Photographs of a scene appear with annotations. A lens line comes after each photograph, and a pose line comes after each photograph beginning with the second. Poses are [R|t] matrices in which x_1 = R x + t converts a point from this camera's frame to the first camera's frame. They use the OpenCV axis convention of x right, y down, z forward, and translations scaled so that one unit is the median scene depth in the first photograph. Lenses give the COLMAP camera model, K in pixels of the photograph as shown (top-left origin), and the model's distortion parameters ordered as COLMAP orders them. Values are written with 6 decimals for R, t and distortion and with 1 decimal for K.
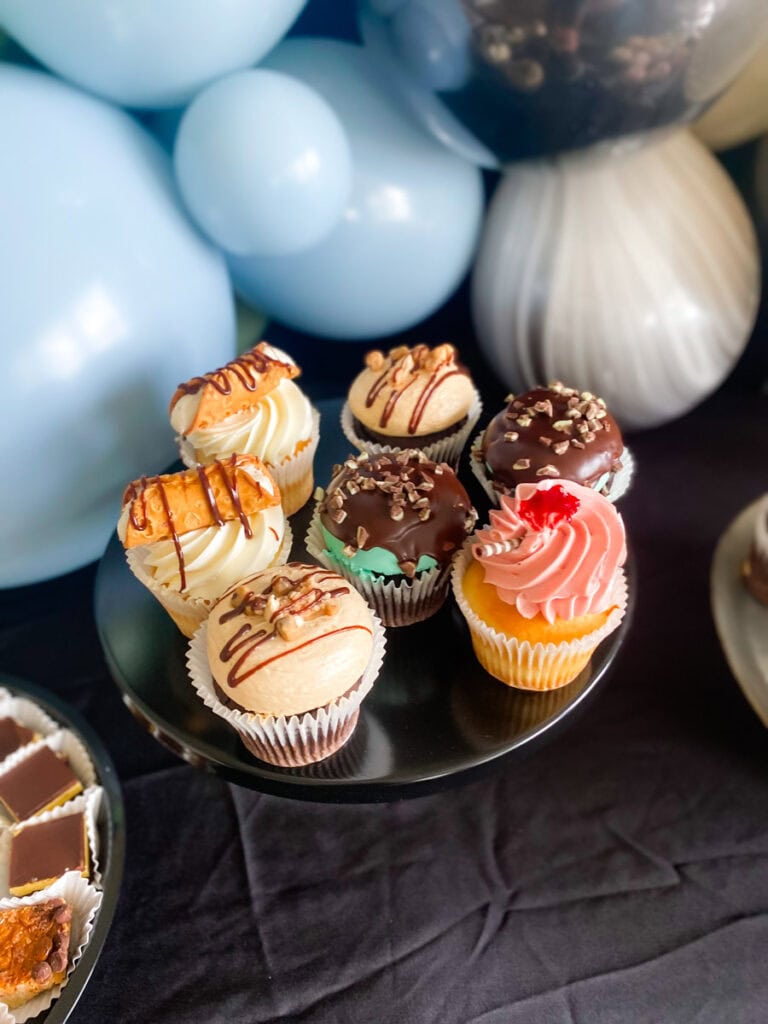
lens RADIAL K [[780.9, 0, 379.9], [0, 780.9, 512.7], [0, 0, 1]] dist [0.037497, -0.031276]
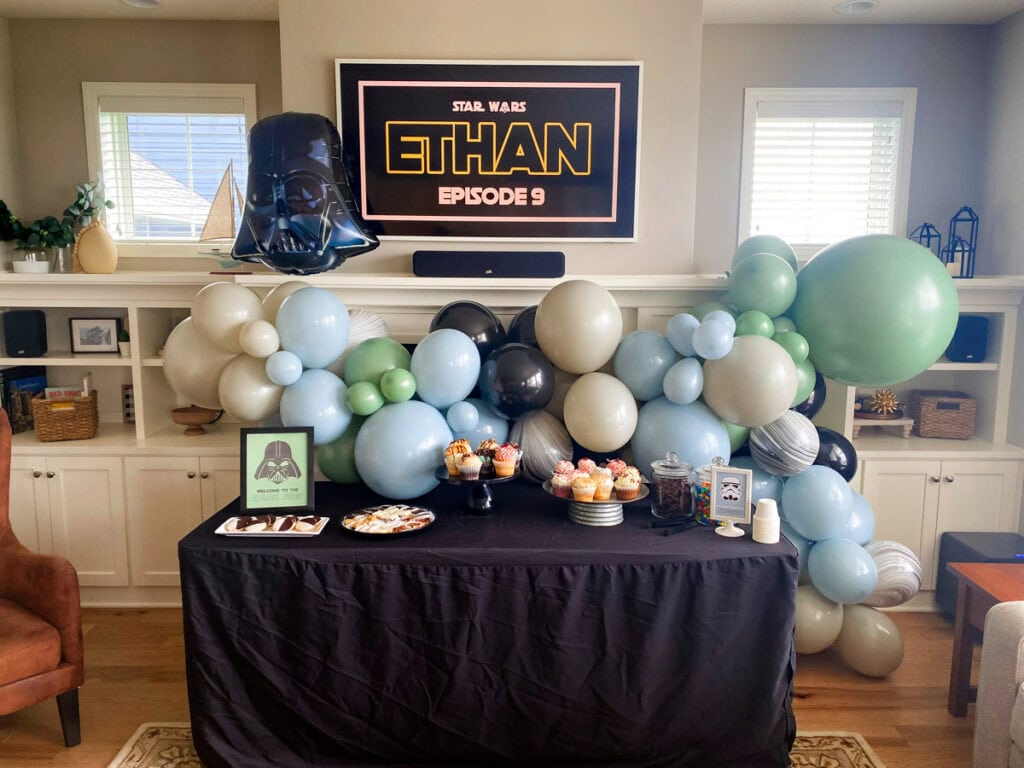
lens RADIAL K [[780.9, 0, 512.9], [0, 780.9, 388.0], [0, 0, 1]] dist [0.037497, -0.031276]
pose [[0.999886, 0.000704, 0.015092, 0.125062], [0.007065, 0.861181, -0.508249, 2.238212], [-0.013355, 0.508298, 0.861078, -3.931684]]
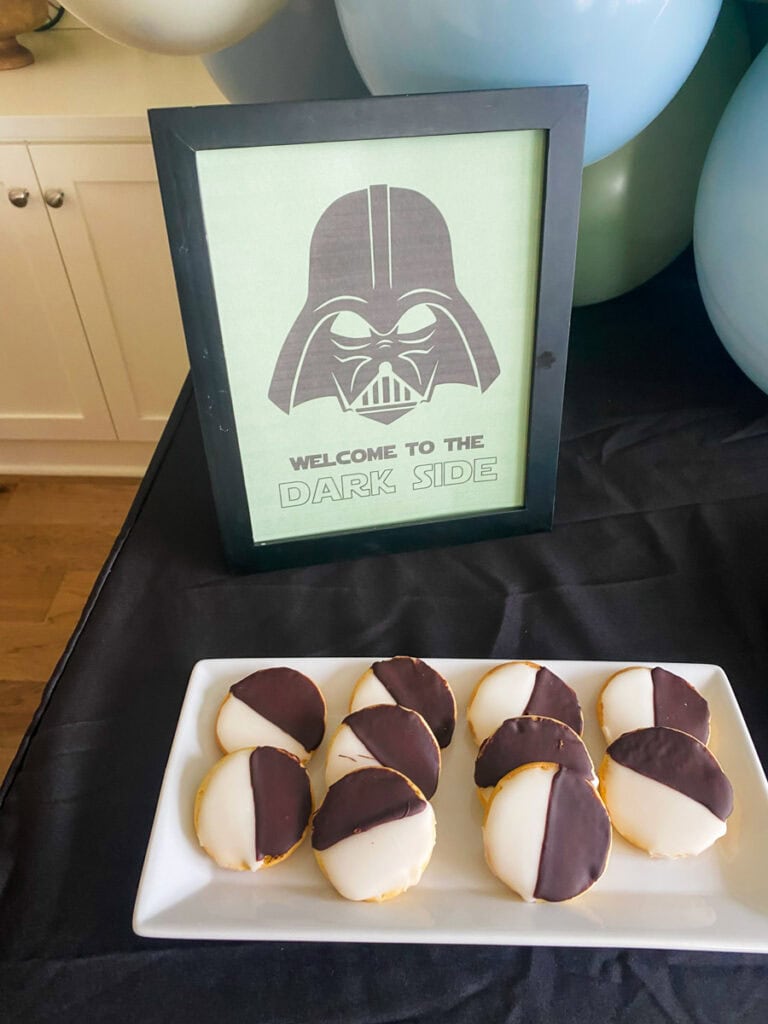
lens RADIAL K [[780.9, 0, 384.9], [0, 780.9, 513.3], [0, 0, 1]] dist [0.037497, -0.031276]
pose [[0.999507, 0.009408, -0.029963, -1.365844], [-0.007102, 0.997070, 0.076163, 0.117007], [0.030592, -0.075913, 0.996645, -0.035848]]
